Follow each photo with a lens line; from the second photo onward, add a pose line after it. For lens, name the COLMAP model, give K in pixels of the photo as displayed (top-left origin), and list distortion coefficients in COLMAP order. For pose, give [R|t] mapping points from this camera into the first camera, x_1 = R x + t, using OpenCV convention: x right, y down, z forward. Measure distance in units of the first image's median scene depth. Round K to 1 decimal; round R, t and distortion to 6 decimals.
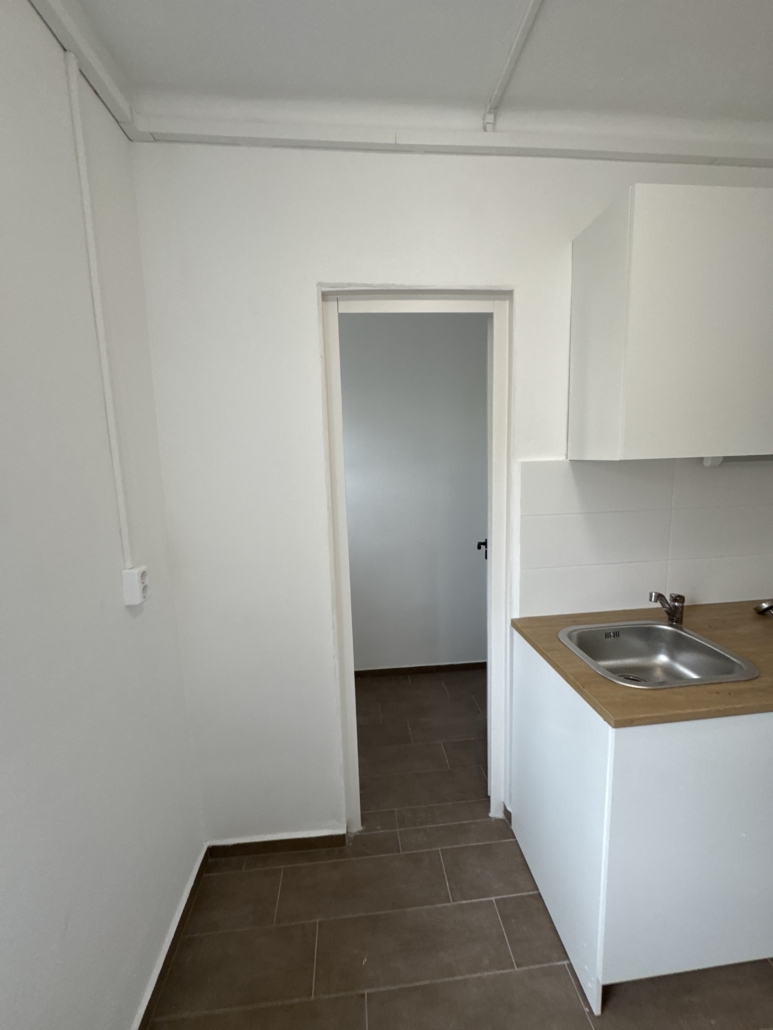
lens RADIAL K [[411.9, 0, 388.1], [0, 411.9, 512.9], [0, 0, 1]] dist [-0.003381, 0.000549]
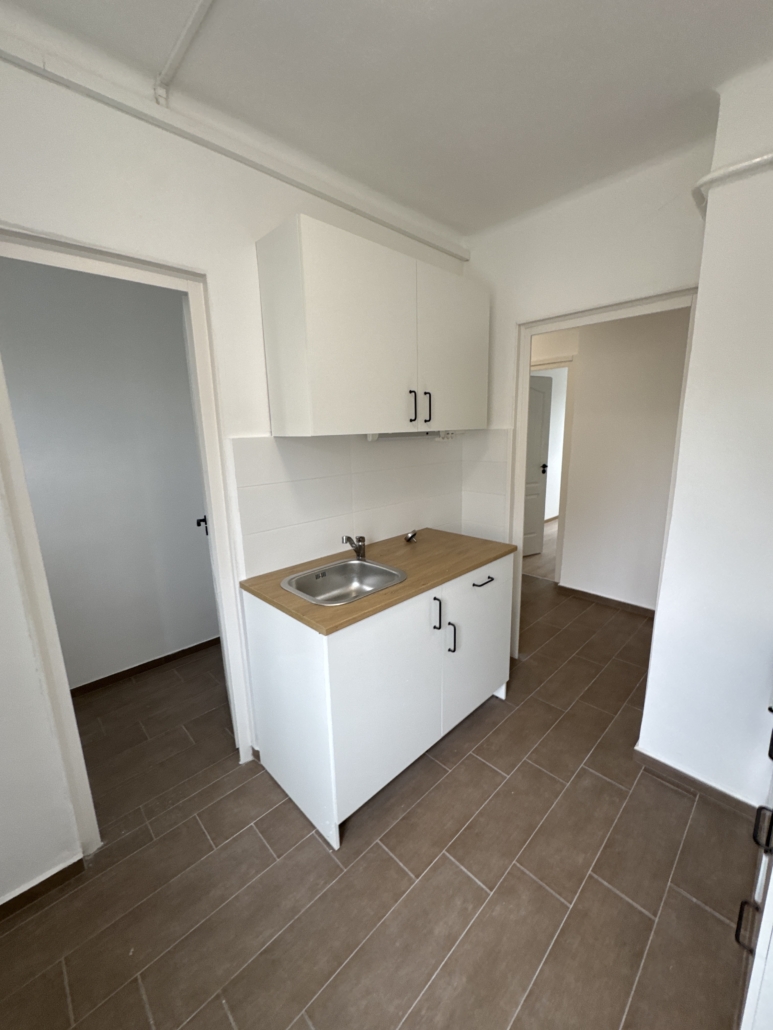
lens RADIAL K [[411.9, 0, 385.9], [0, 411.9, 514.0], [0, 0, 1]] dist [-0.003381, 0.000549]
pose [[0.783100, -0.118072, 0.610585, -0.049019], [0.085557, 0.992930, 0.082279, 0.020502], [-0.615983, -0.012193, 0.787665, -0.117732]]
